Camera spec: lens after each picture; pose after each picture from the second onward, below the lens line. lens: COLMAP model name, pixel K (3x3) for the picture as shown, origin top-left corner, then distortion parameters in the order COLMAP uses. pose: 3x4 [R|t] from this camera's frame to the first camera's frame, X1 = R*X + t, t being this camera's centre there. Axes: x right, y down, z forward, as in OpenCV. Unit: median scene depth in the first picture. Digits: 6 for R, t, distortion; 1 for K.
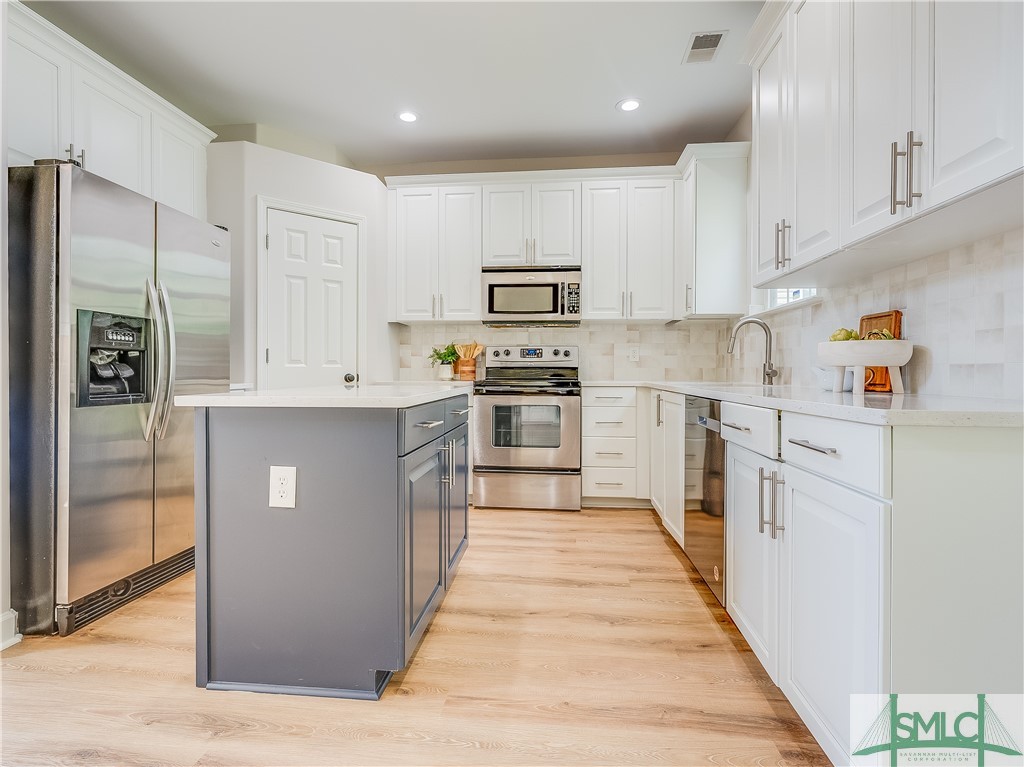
lens RADIAL K [[517.9, 0, 508.5], [0, 517.9, 367.5], [0, 0, 1]] dist [-0.000392, -0.000704]
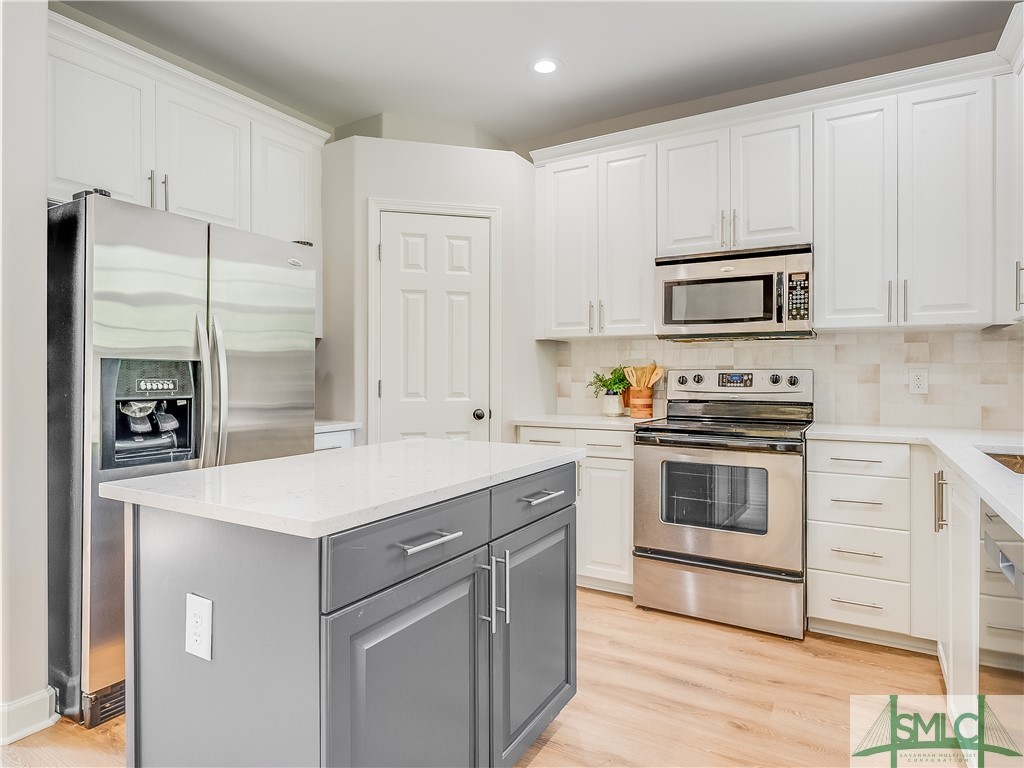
lens RADIAL K [[596.9, 0, 511.5], [0, 596.9, 369.5], [0, 0, 1]] dist [-0.002298, -0.001870]
pose [[0.907152, -0.004897, -0.420775, 0.113609], [0.004965, 0.999987, -0.000934, -0.044813], [0.420774, -0.001242, 0.907165, 0.189139]]
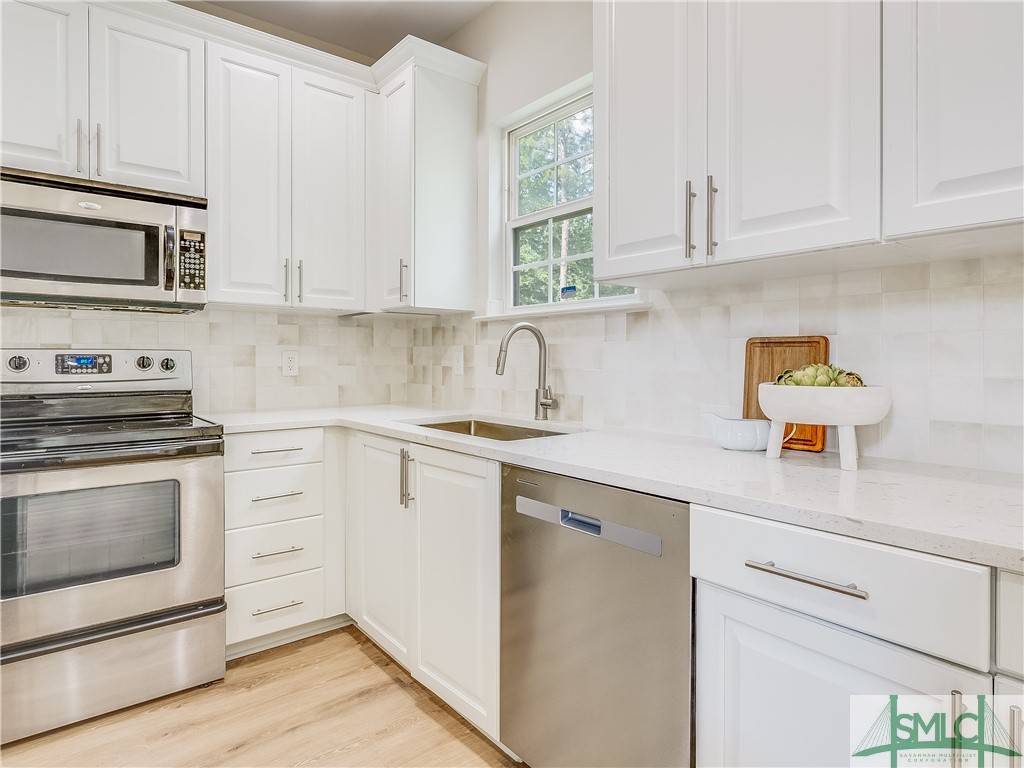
lens RADIAL K [[595.4, 0, 511.9], [0, 595.4, 361.0], [0, 0, 1]] dist [-0.001999, -0.000126]
pose [[0.712817, -0.005302, 0.701330, -0.063738], [-0.004756, 0.999912, 0.012394, -0.041903], [-0.701334, -0.012170, 0.712729, 0.353552]]
